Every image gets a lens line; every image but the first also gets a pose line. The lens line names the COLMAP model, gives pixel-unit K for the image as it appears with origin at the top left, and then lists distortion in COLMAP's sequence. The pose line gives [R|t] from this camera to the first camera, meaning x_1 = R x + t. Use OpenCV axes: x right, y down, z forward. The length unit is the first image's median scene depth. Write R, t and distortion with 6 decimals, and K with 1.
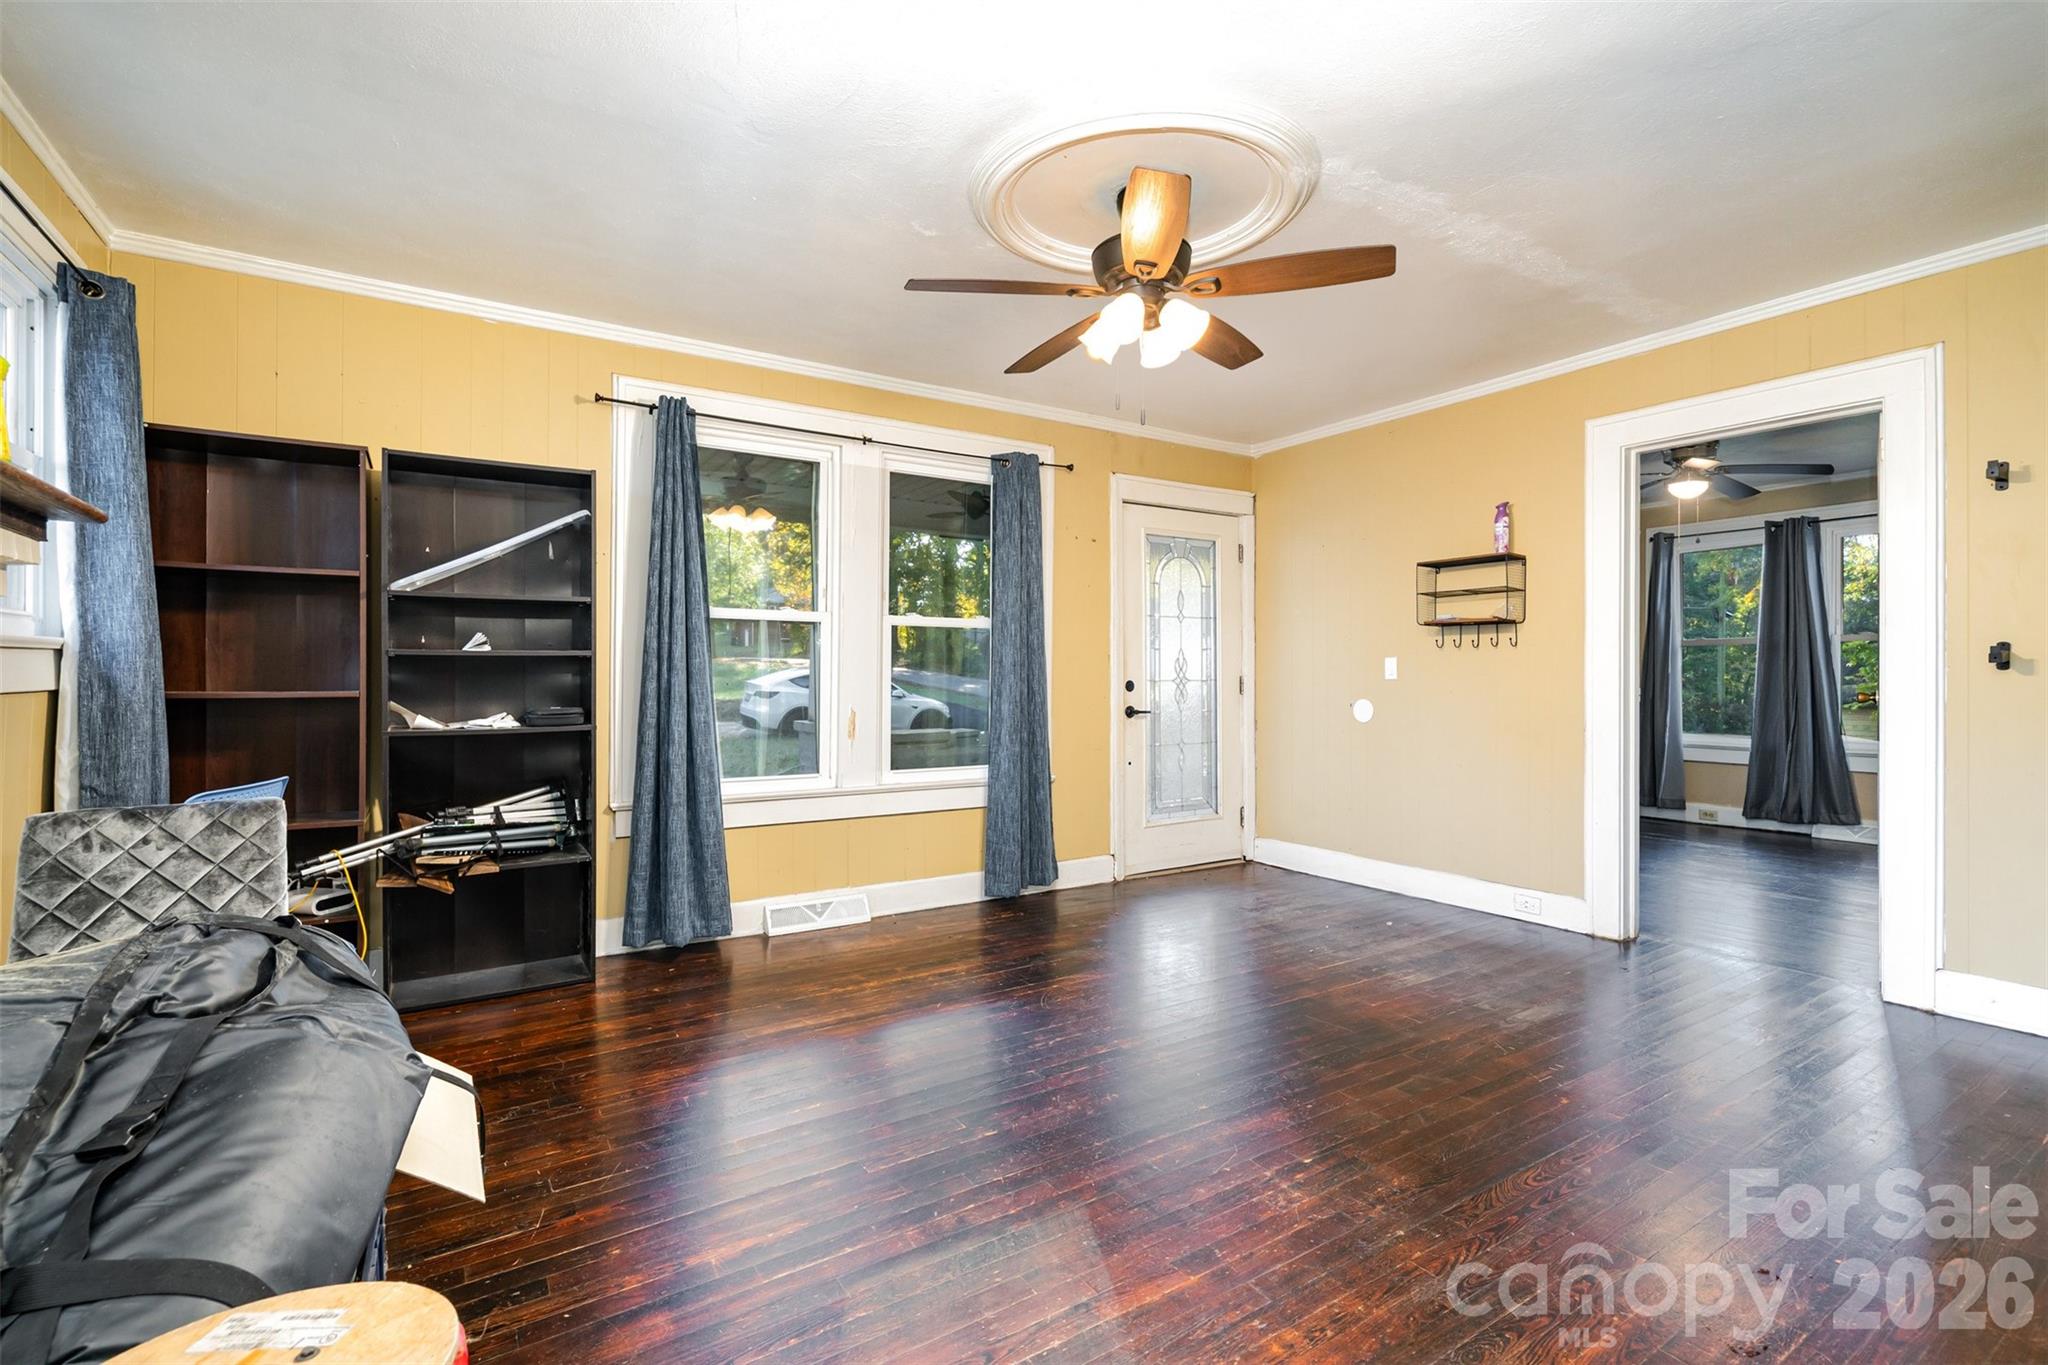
lens RADIAL K [[926.7, 0, 1027.5], [0, 926.7, 677.6], [0, 0, 1]] dist [-0.007751, 0.002432]
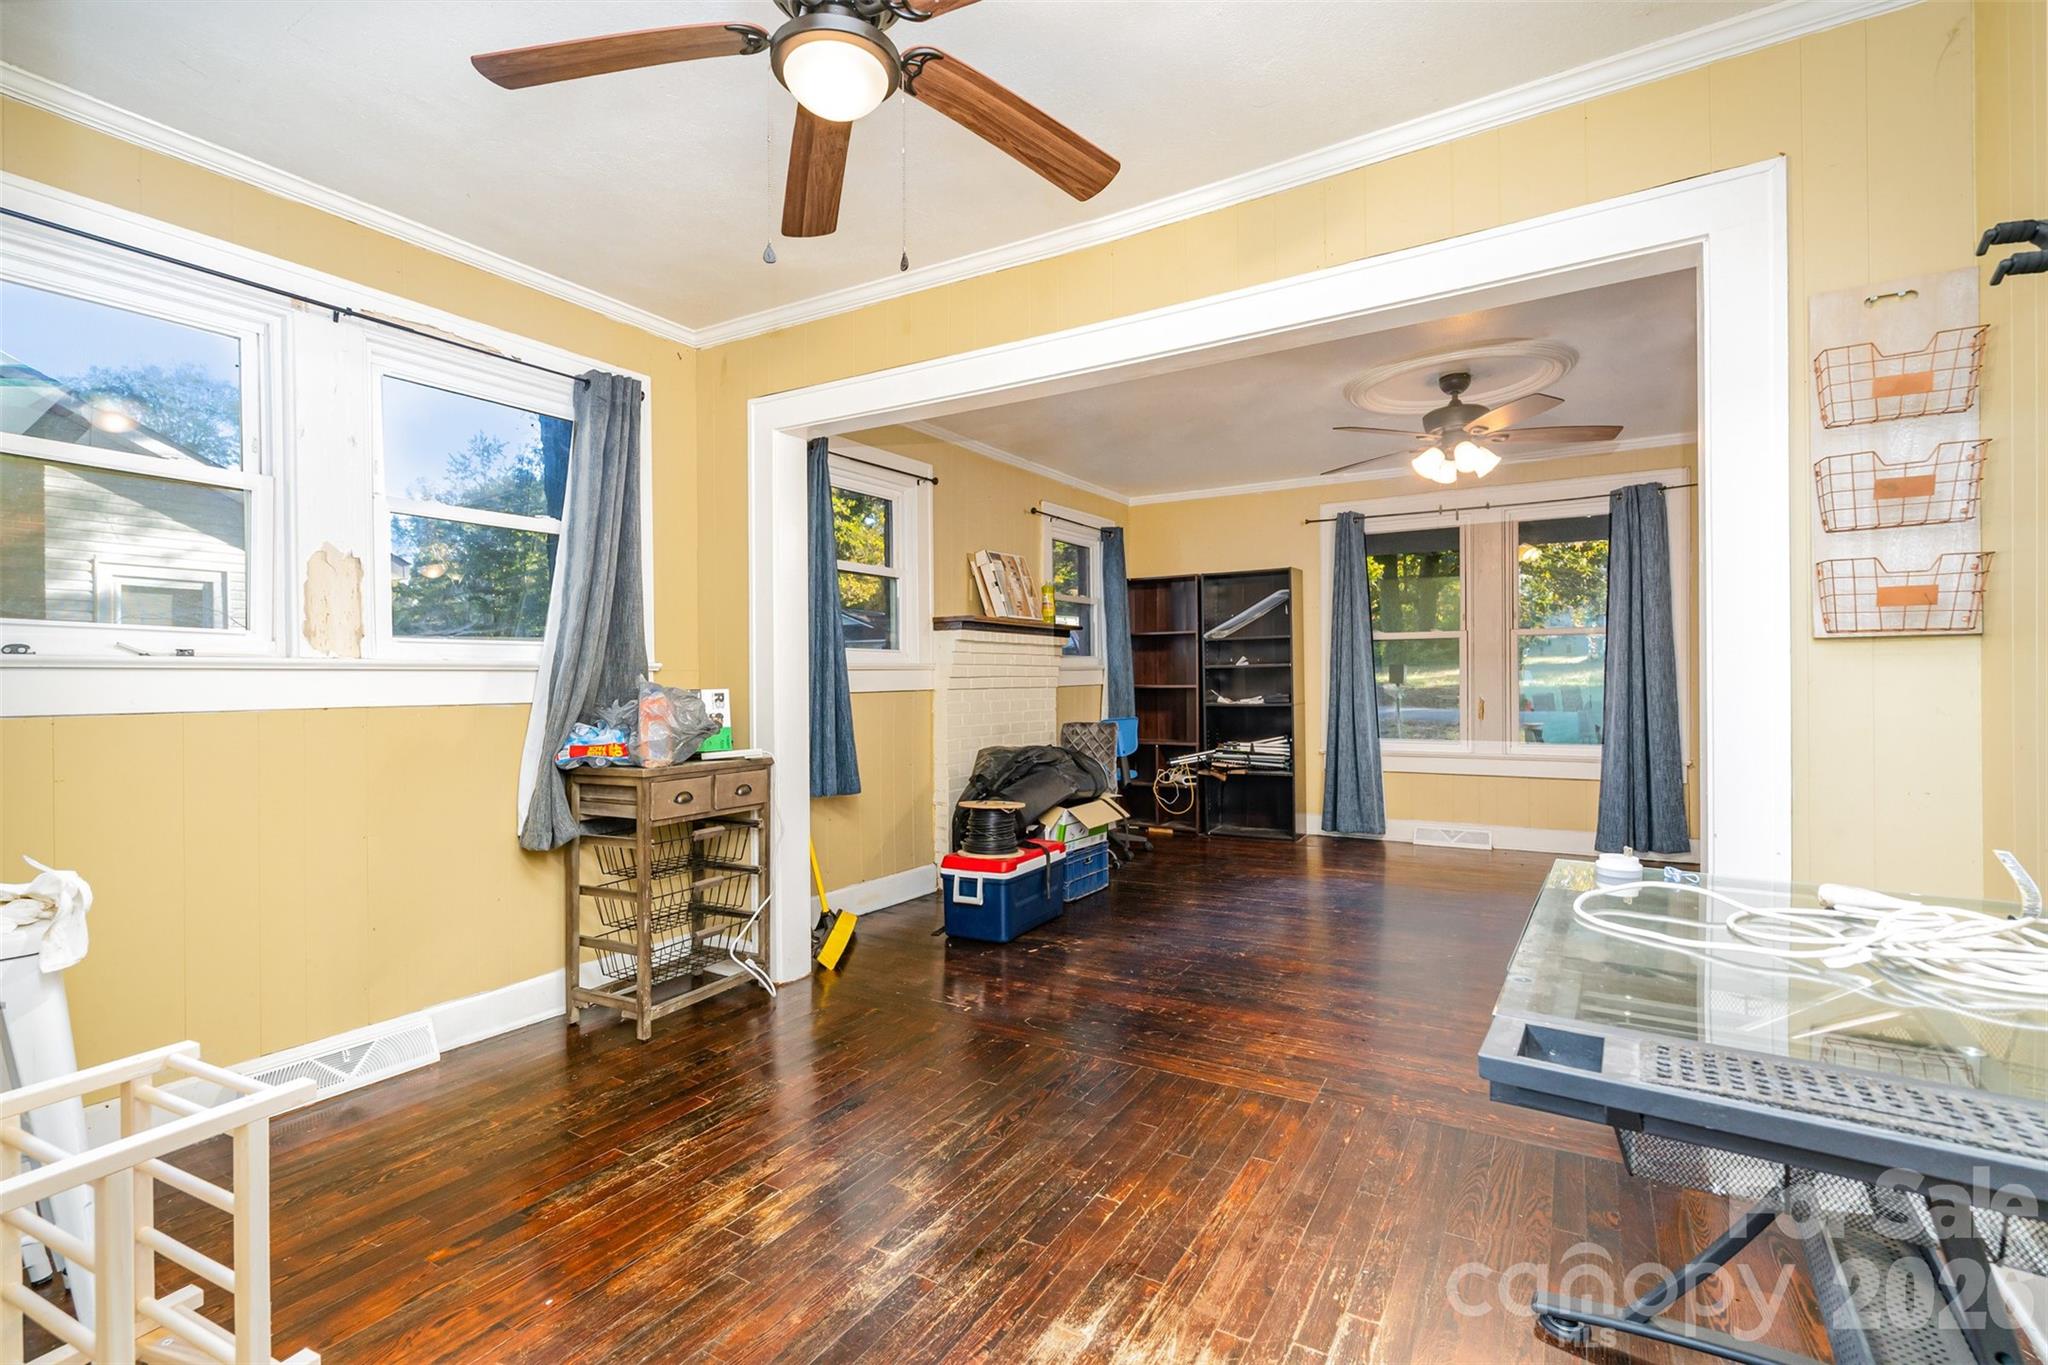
lens RADIAL K [[926.7, 0, 1032.5], [0, 926.7, 679.3], [0, 0, 1]] dist [-0.007751, 0.002432]
pose [[0.449397, -0.005134, -0.893317, 0.876651], [0.011008, 0.999939, -0.000208, -0.002819], [0.893264, -0.009740, 0.449427, -0.278249]]
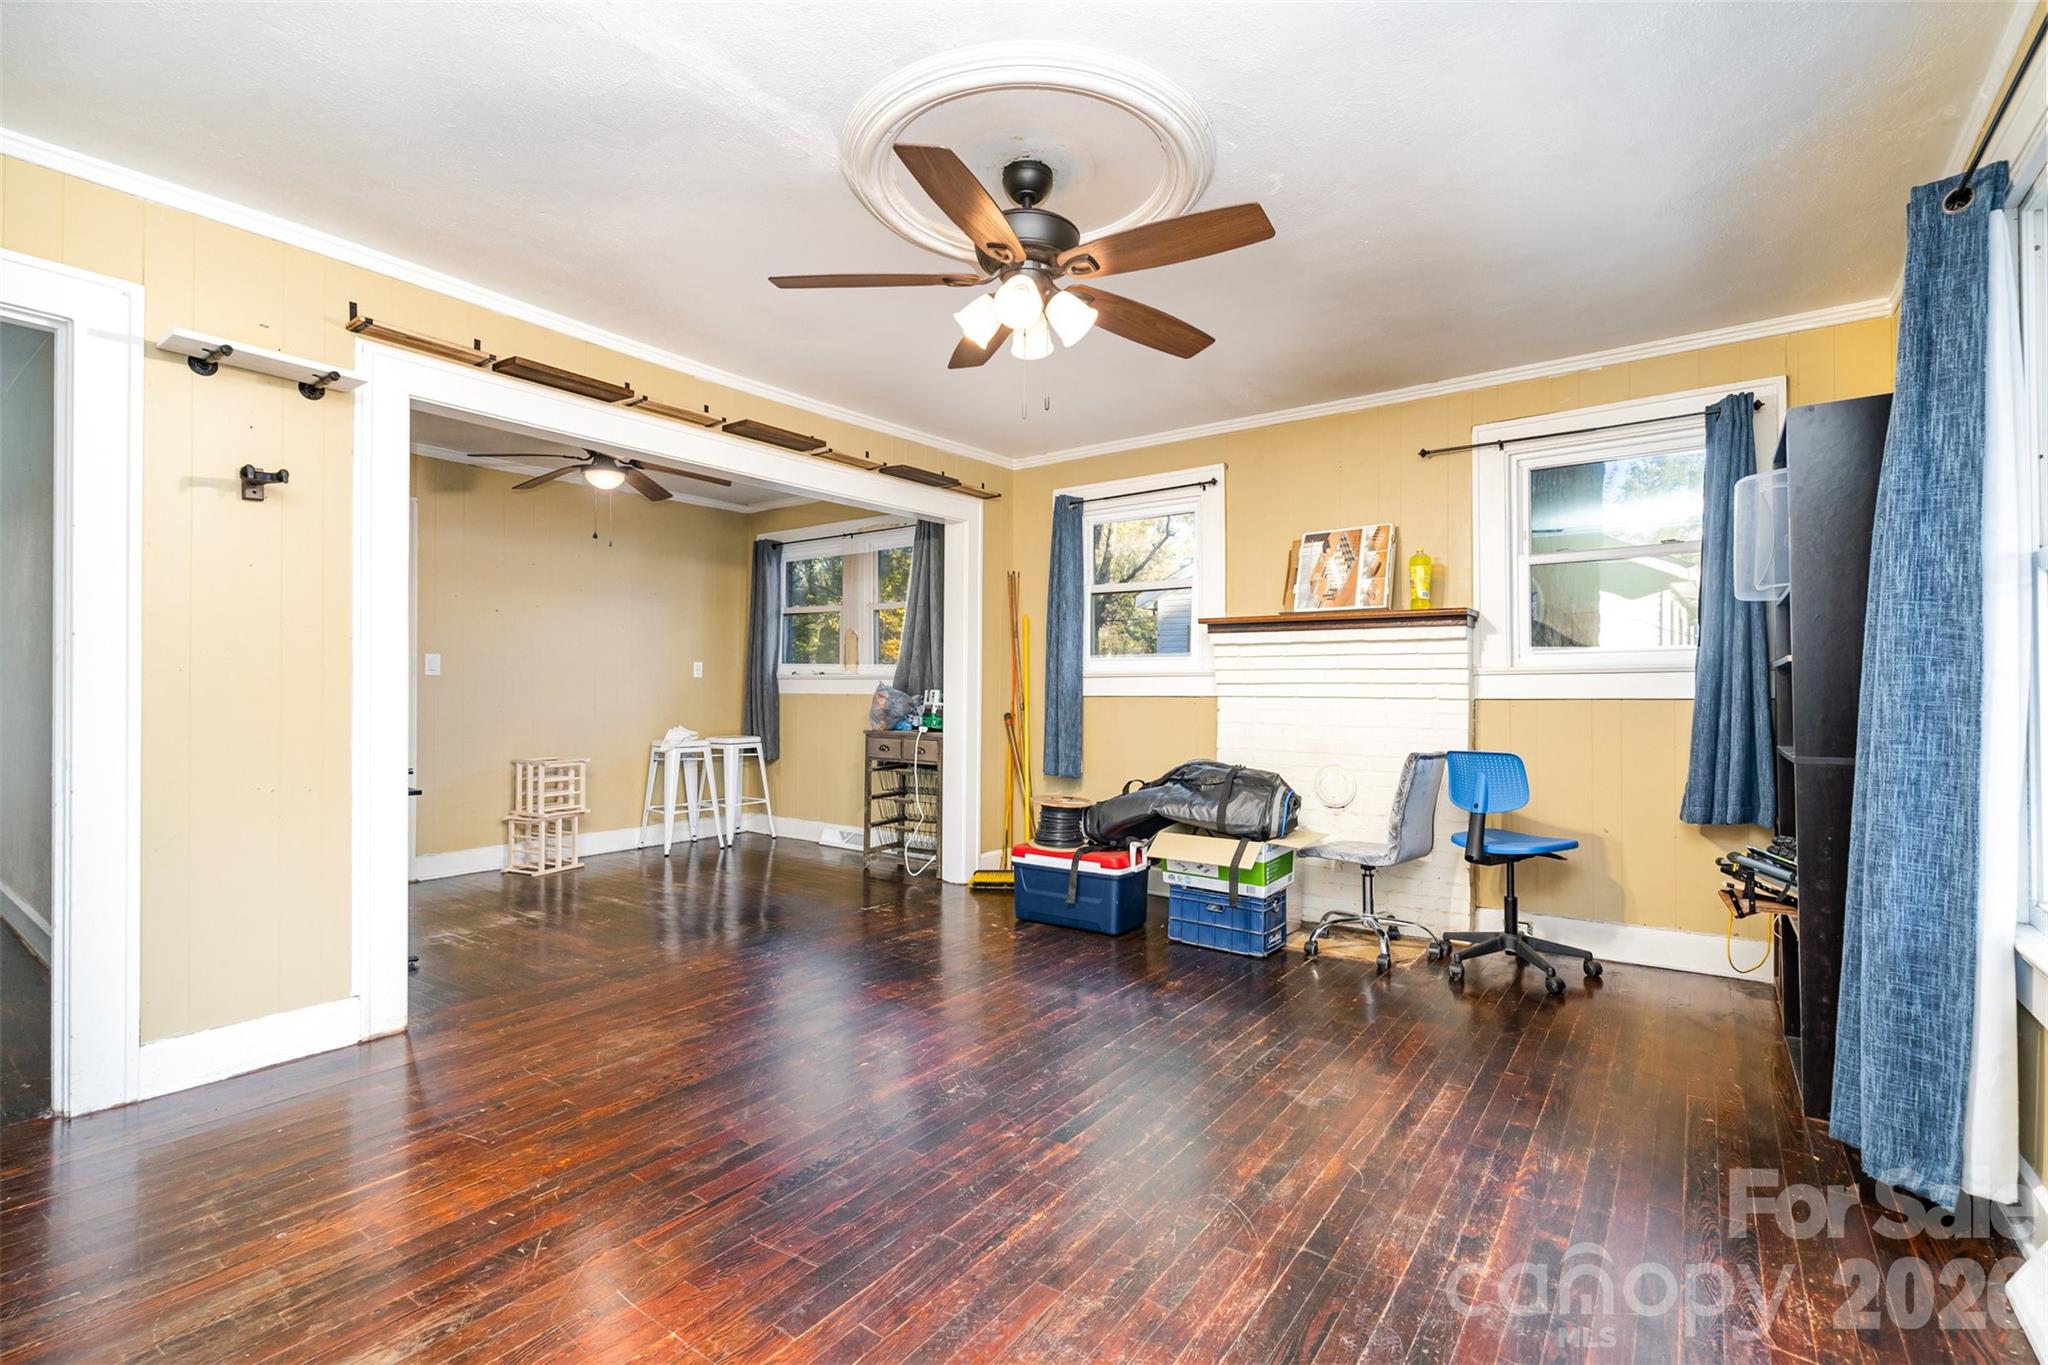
lens RADIAL K [[926.7, 0, 1029.5], [0, 926.7, 679.1], [0, 0, 1]] dist [-0.007751, 0.002432]
pose [[-0.931686, -0.006596, -0.363205, 0.325475], [-0.003668, 0.999955, -0.008751, -0.001611], [0.363246, -0.006821, -0.931668, 1.331572]]
